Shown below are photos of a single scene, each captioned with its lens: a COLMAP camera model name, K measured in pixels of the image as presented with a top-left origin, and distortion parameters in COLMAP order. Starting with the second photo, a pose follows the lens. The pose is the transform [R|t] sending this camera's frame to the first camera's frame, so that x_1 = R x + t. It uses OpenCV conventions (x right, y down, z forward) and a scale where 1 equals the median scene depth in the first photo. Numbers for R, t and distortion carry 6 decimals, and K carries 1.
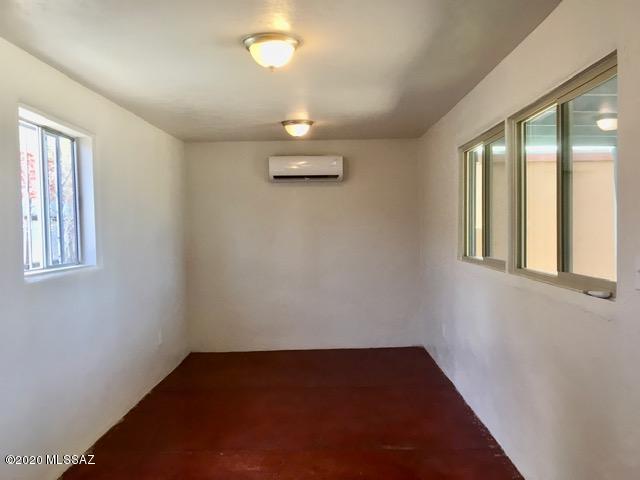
lens RADIAL K [[540.8, 0, 320.2], [0, 540.8, 240.5], [0, 0, 1]] dist [0.054733, -0.056399]
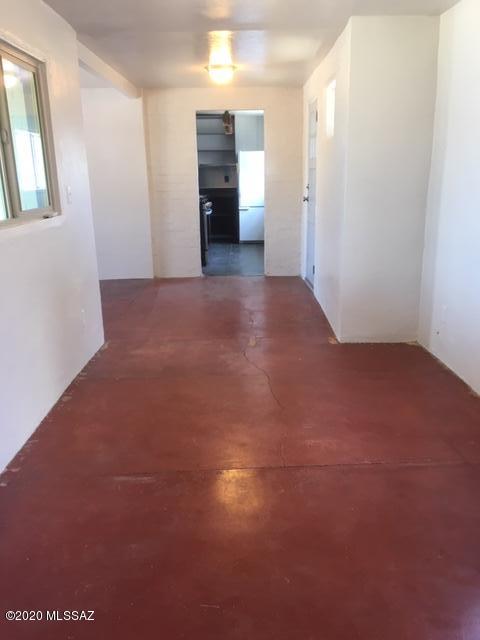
lens RADIAL K [[540.8, 0, 239.8], [0, 540.8, 321.8], [0, 0, 1]] dist [0.054733, -0.056399]
pose [[-0.999548, 0.030028, 0.001731, -0.008736], [0.029142, 0.952596, 0.302841, -0.043242], [0.007445, 0.302754, -0.953040, 1.763934]]
